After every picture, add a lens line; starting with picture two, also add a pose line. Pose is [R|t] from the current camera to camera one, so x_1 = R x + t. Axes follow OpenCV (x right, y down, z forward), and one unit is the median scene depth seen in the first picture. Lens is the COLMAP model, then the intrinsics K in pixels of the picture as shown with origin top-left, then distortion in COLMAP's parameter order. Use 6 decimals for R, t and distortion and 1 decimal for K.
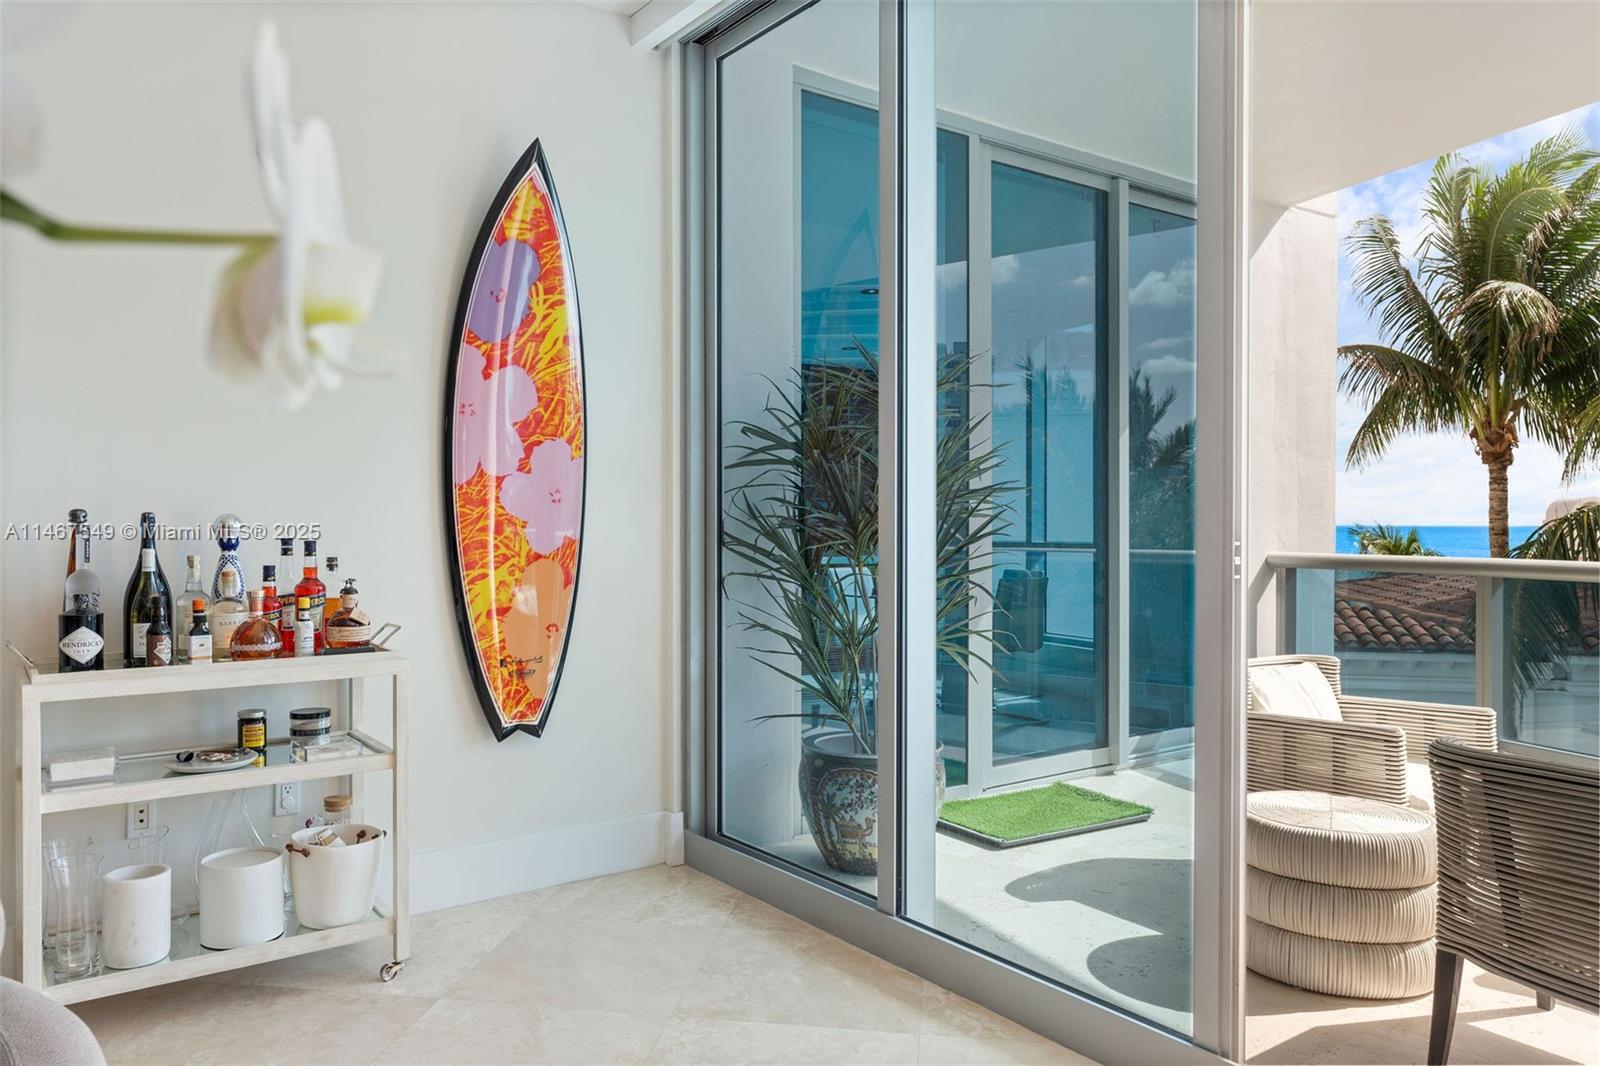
lens RADIAL K [[1109.5, 0, 800.0], [0, 1109.5, 533.0], [0, 0, 1]] dist [-0.003830, -0.001445]
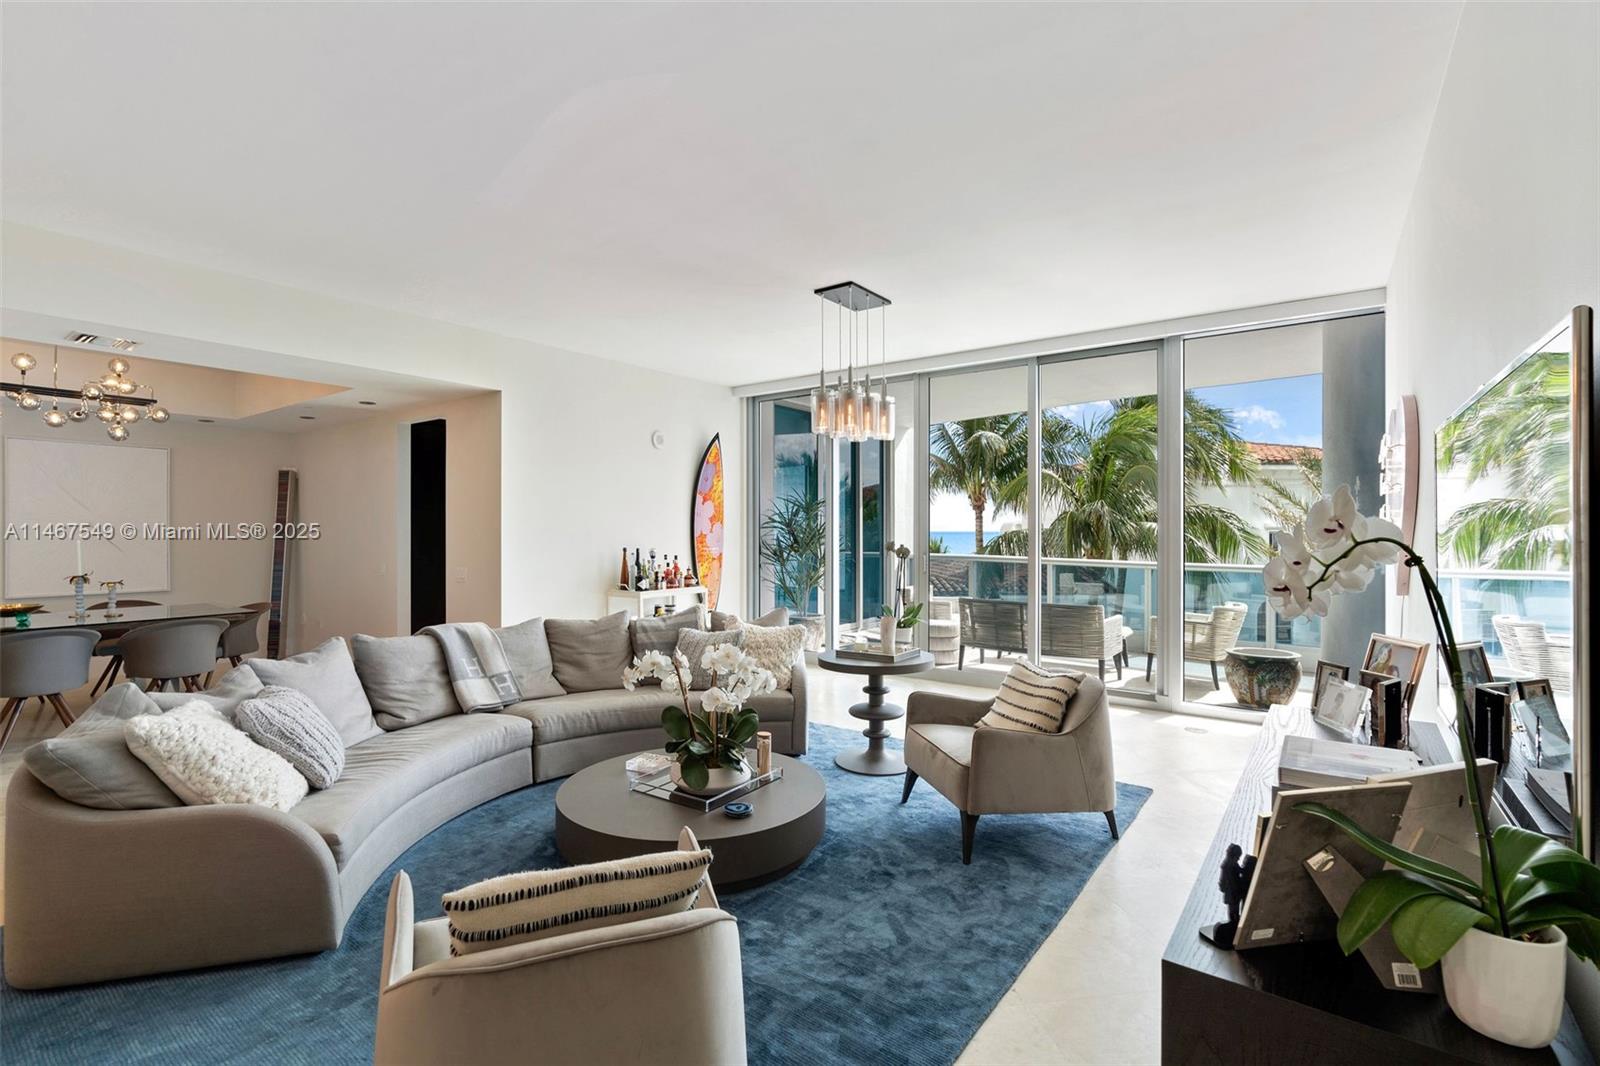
lens RADIAL K [[741.6, 0, 800.0], [0, 741.6, 533.0], [0, 0, 1]] dist [0.000126, -0.000002]
pose [[0.949301, -0.001036, 0.314366, -0.658934], [0.001623, 0.999997, -0.001606, -0.048102], [-0.314363, 0.002035, 0.949301, -1.103539]]
